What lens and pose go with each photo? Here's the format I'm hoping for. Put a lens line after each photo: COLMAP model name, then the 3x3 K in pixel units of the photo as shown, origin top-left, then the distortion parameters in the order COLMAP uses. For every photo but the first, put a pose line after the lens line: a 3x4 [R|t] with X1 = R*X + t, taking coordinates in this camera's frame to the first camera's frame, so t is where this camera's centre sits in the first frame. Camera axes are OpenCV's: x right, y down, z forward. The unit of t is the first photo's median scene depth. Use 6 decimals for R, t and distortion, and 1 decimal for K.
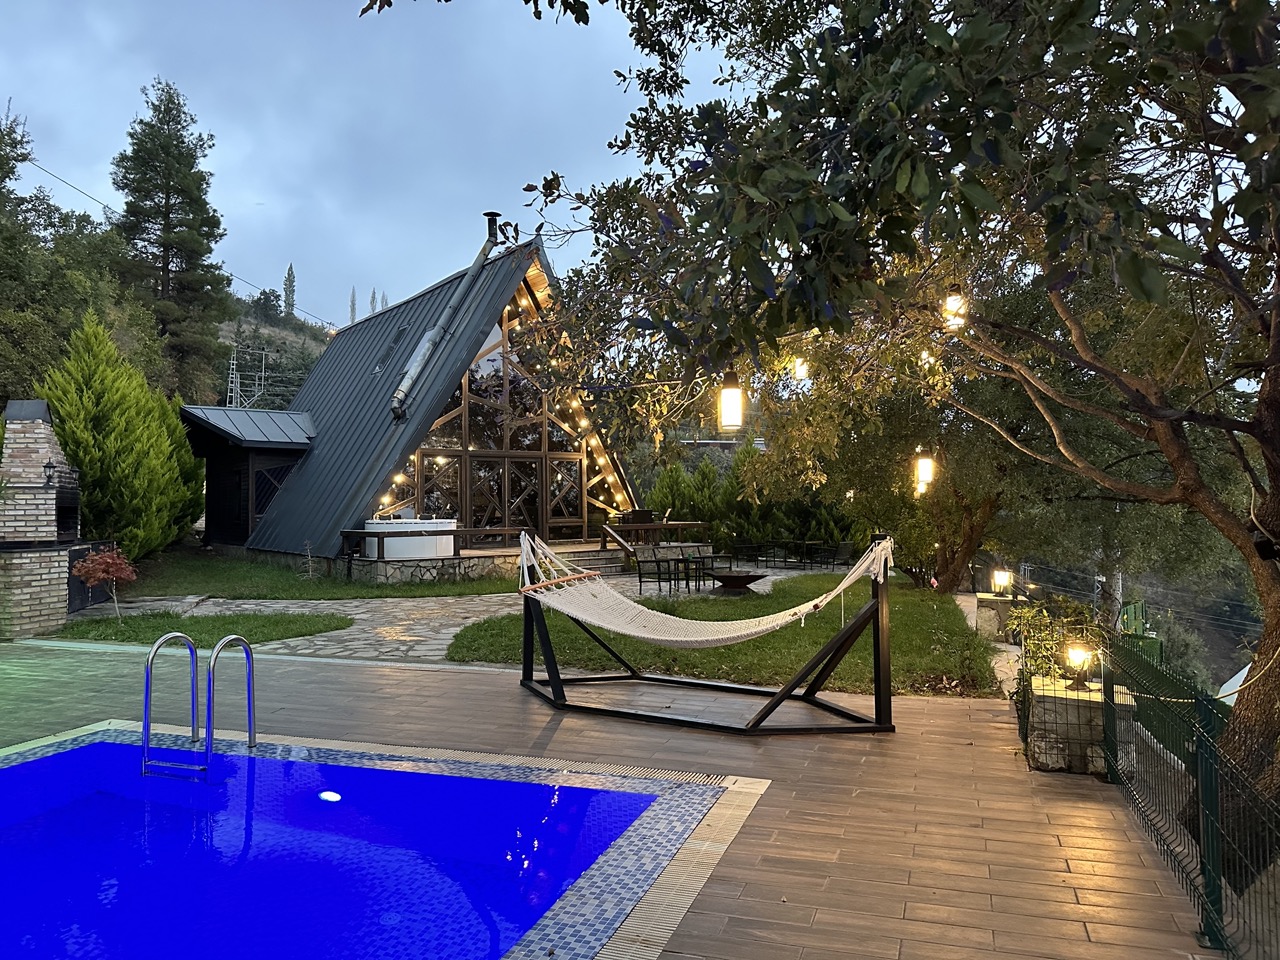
lens RADIAL K [[911.1, 0, 646.6], [0, 911.1, 475.0], [0, 0, 1]] dist [0.120257, -0.163039]
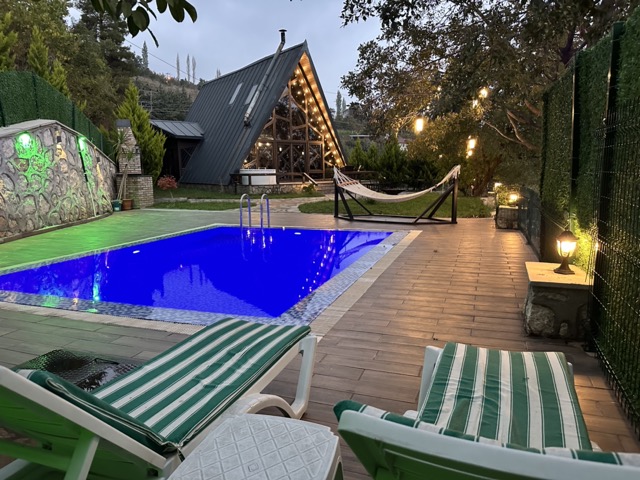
lens RADIAL K [[455.5, 0, 323.3], [0, 455.5, 237.5], [0, 0, 1]] dist [0.120257, -0.163039]
pose [[0.999930, -0.001678, -0.011720, -0.061891], [0.003755, 0.983749, 0.179510, 0.008872], [0.011228, -0.179542, 0.983686, -0.203487]]
